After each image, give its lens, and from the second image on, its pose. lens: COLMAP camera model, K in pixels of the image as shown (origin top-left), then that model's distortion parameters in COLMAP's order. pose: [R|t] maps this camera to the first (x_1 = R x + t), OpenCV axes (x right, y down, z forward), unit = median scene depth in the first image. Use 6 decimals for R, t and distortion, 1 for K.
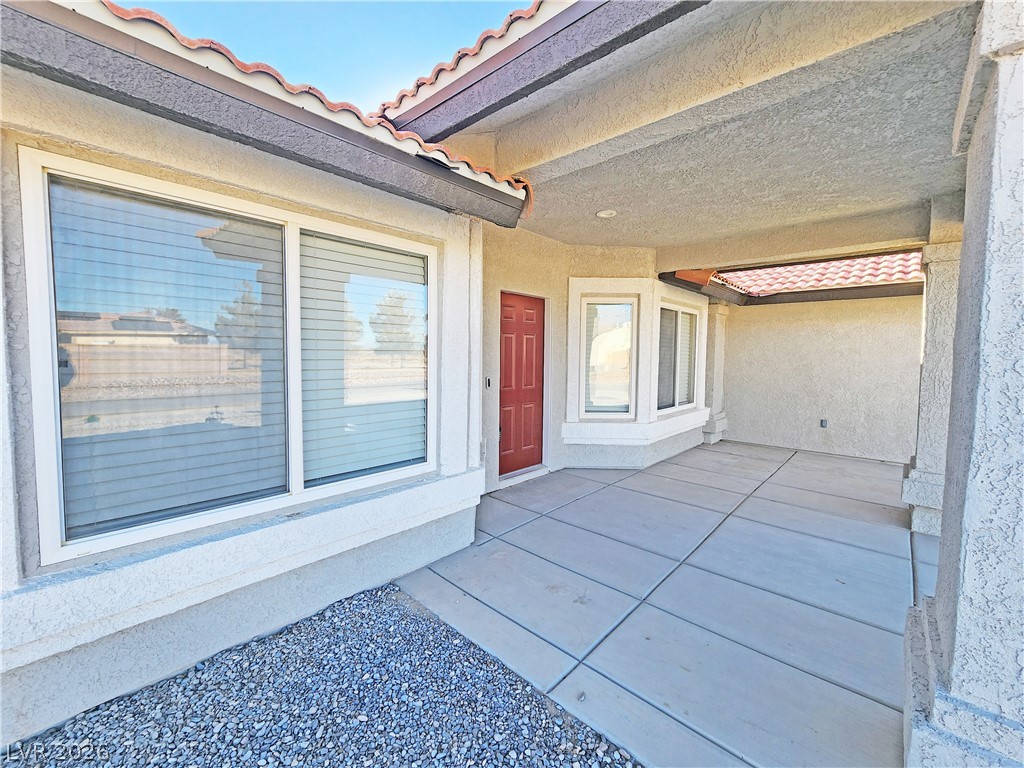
lens RADIAL K [[422.1, 0, 509.4], [0, 422.1, 377.9], [0, 0, 1]] dist [-0.000674, -0.000345]
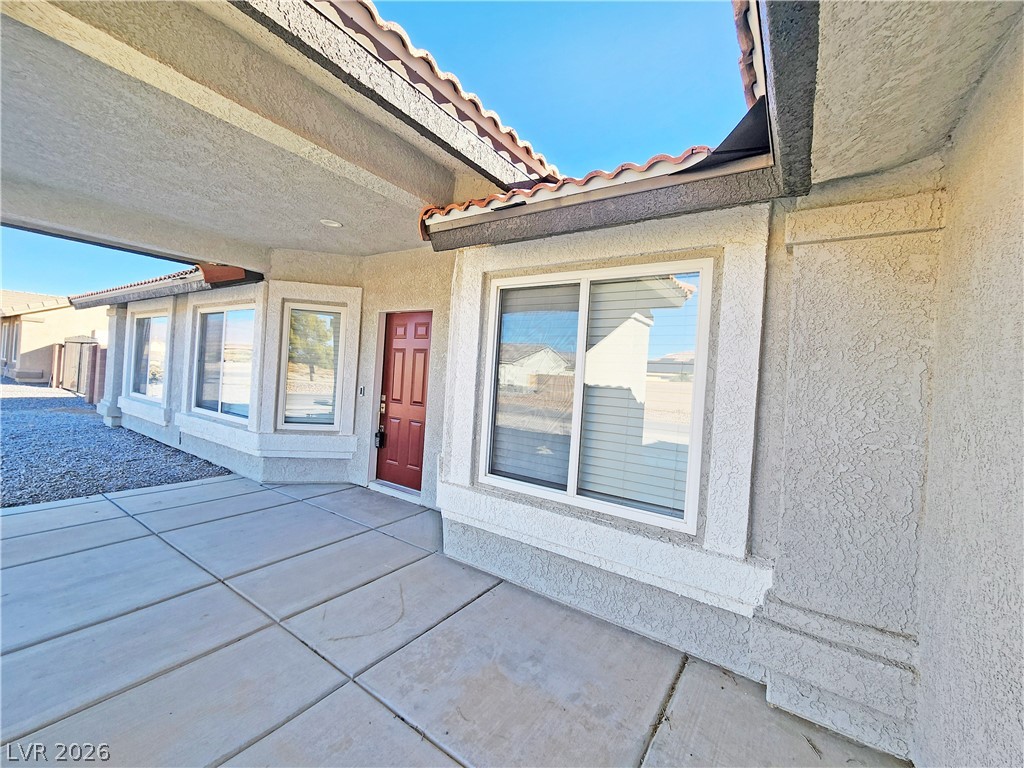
lens RADIAL K [[405.9, 0, 538.3], [0, 405.9, 376.0], [0, 0, 1]] dist [-0.000302, -0.000004]
pose [[0.171295, 0.006399, -0.985199, 0.835560], [-0.101779, 0.994744, -0.011235, -0.063736], [0.979949, 0.102197, 0.171046, 0.866045]]
